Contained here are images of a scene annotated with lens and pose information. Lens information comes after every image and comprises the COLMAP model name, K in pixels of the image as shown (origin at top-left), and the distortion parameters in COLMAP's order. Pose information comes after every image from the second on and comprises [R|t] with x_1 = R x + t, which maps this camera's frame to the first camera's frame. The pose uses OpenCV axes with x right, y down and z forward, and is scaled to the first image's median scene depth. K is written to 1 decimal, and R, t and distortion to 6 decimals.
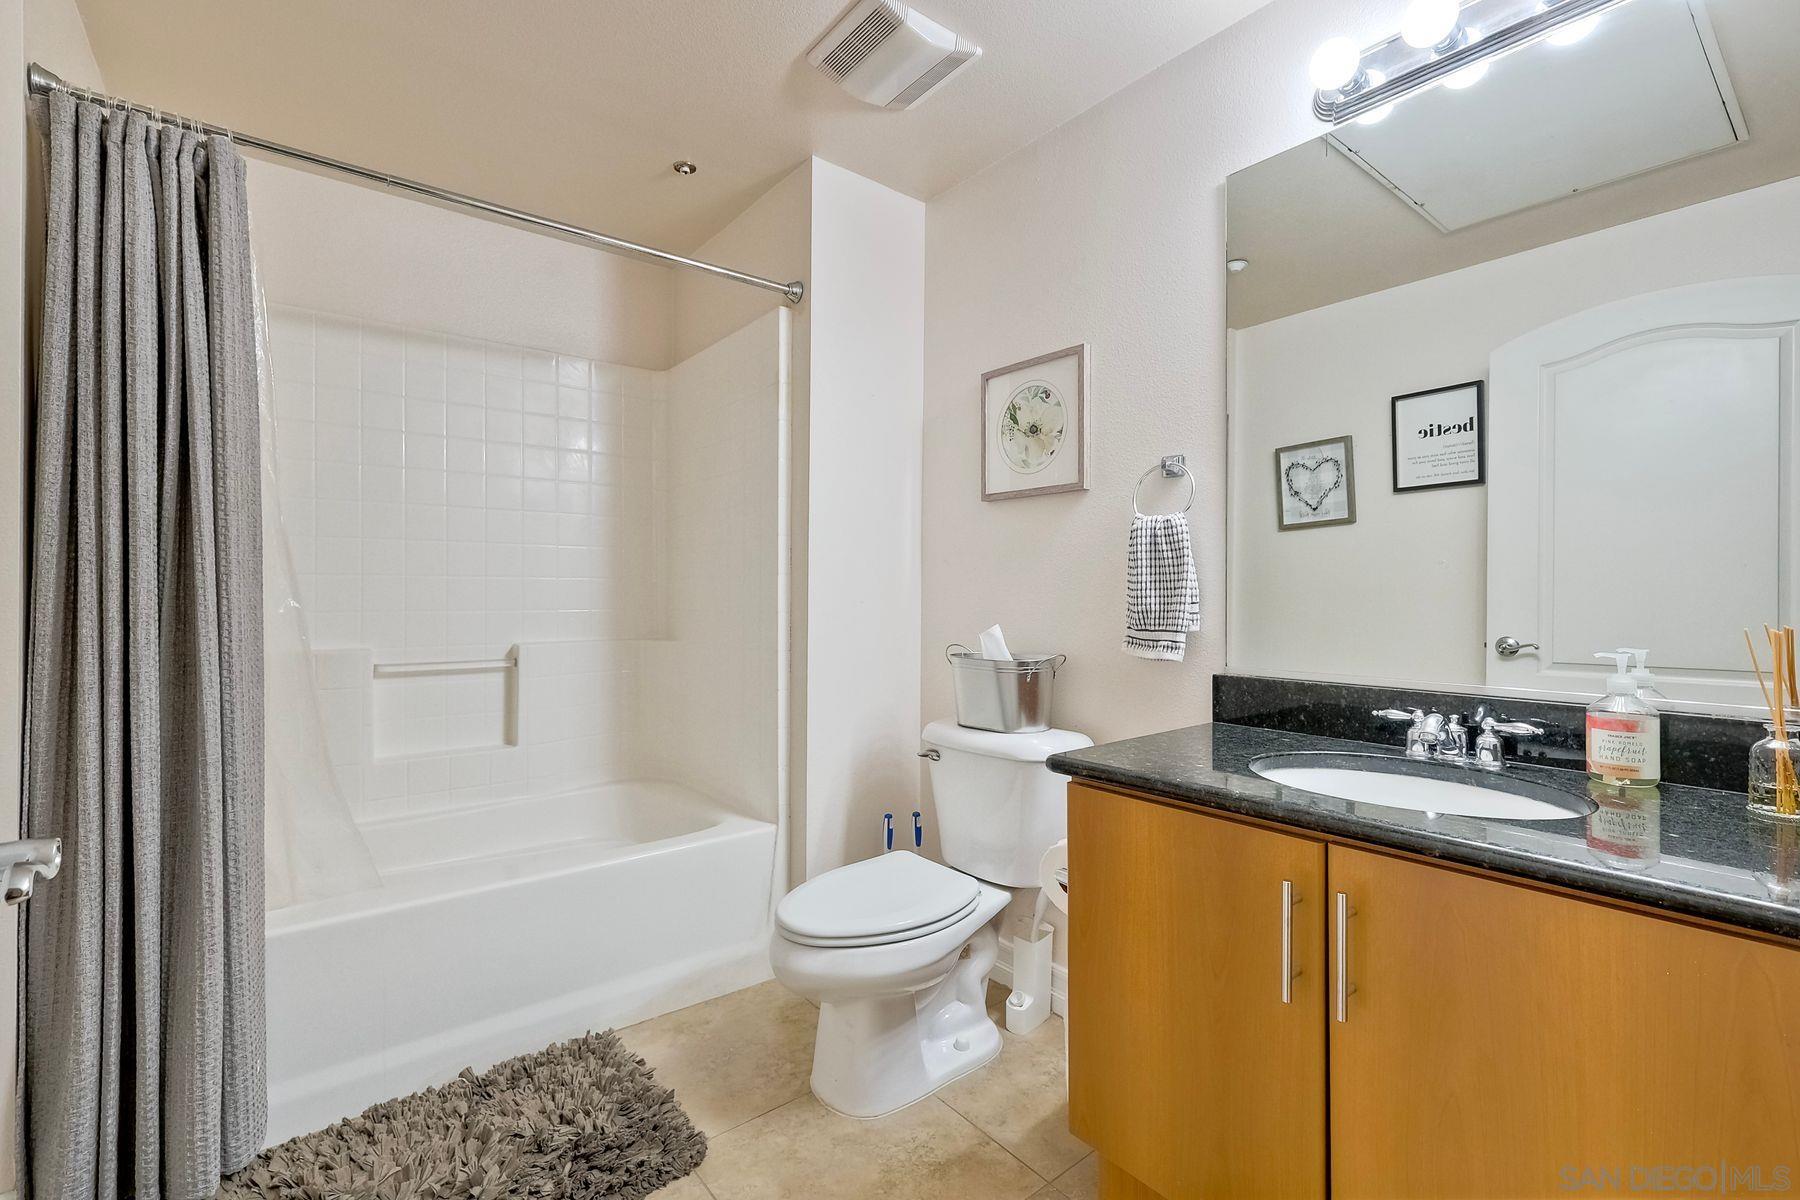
lens RADIAL K [[789.3, 0, 896.8], [0, 789.3, 593.2], [0, 0, 1]] dist [-0.002871, -0.001045]
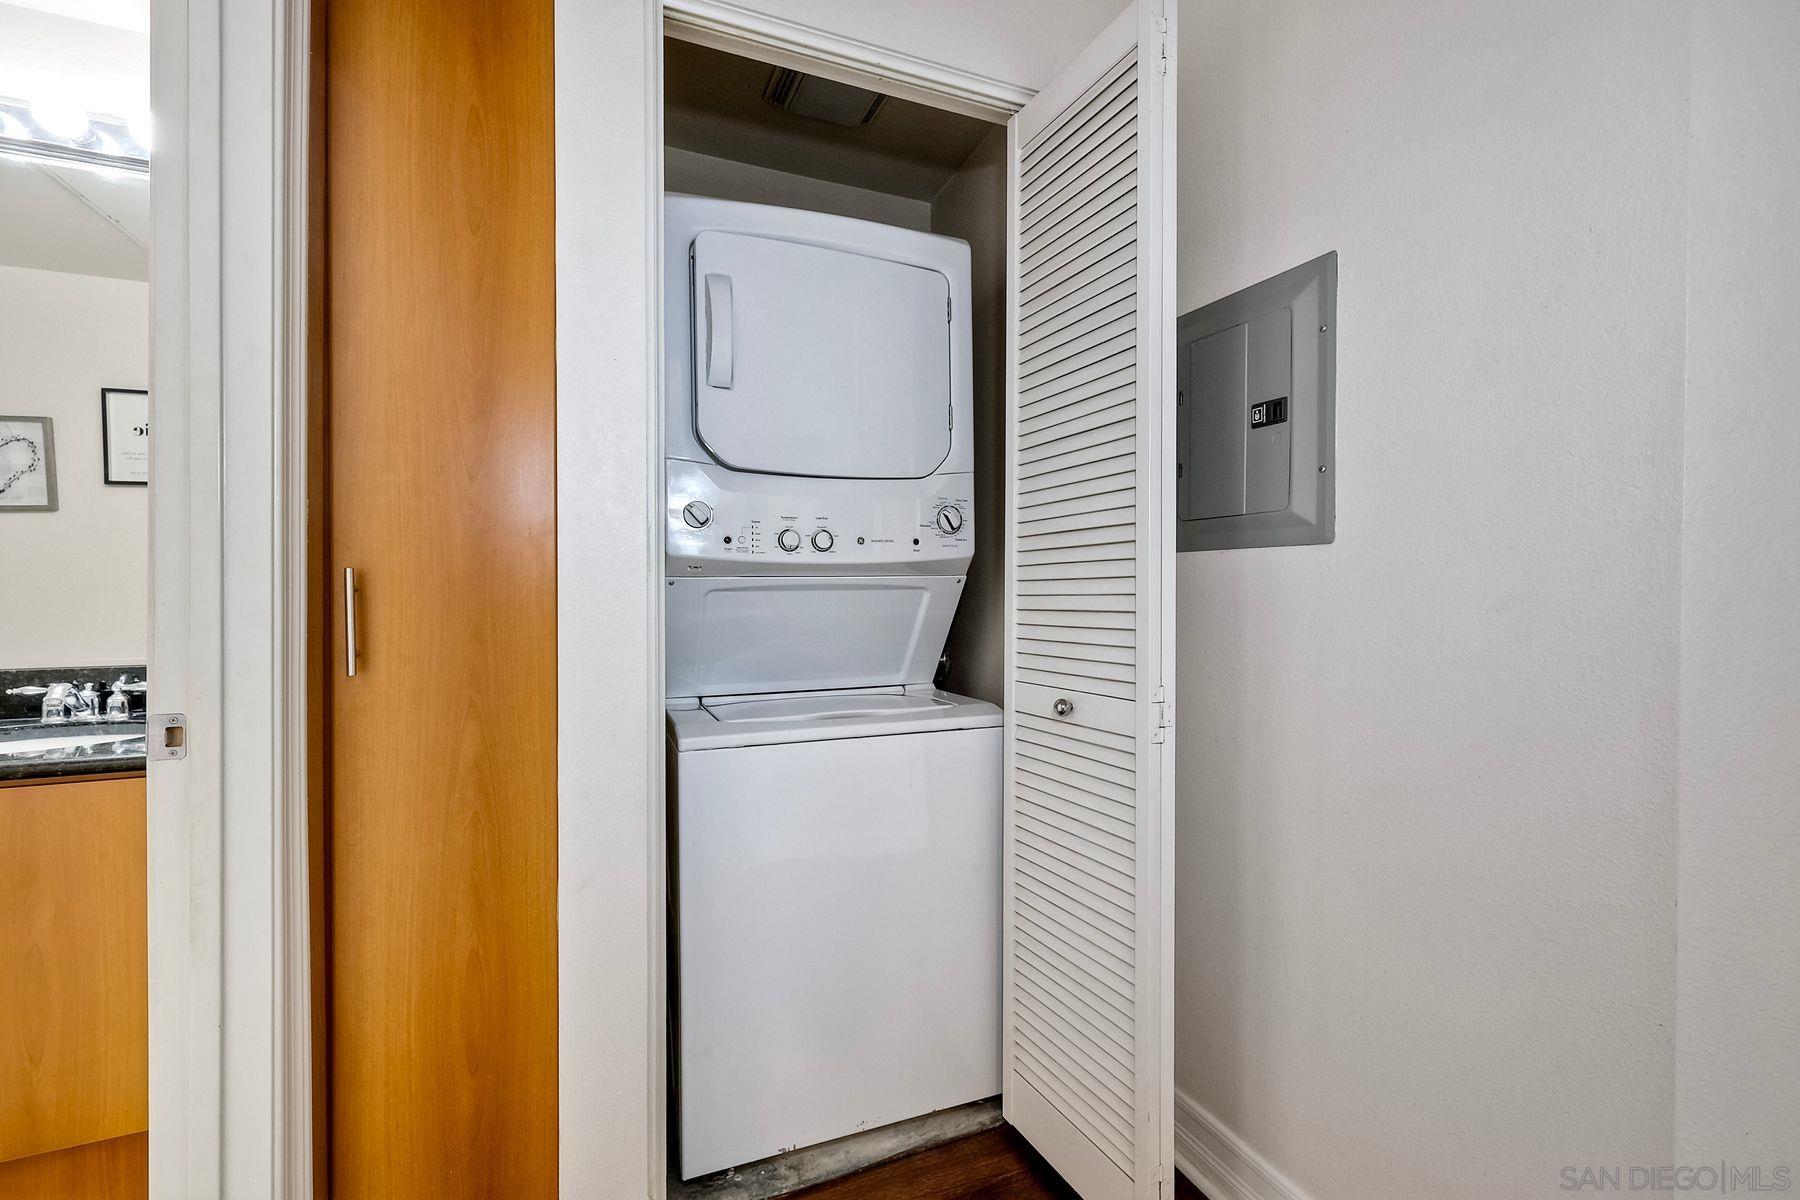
lens RADIAL K [[789.3, 0, 898.0], [0, 789.3, 591.1], [0, 0, 1]] dist [-0.002871, -0.001045]
pose [[0.265129, -0.009566, 0.964166, -0.151449], [0.000271, 0.999951, 0.009846, -0.005201], [-0.964213, -0.002349, 0.265118, -0.552578]]
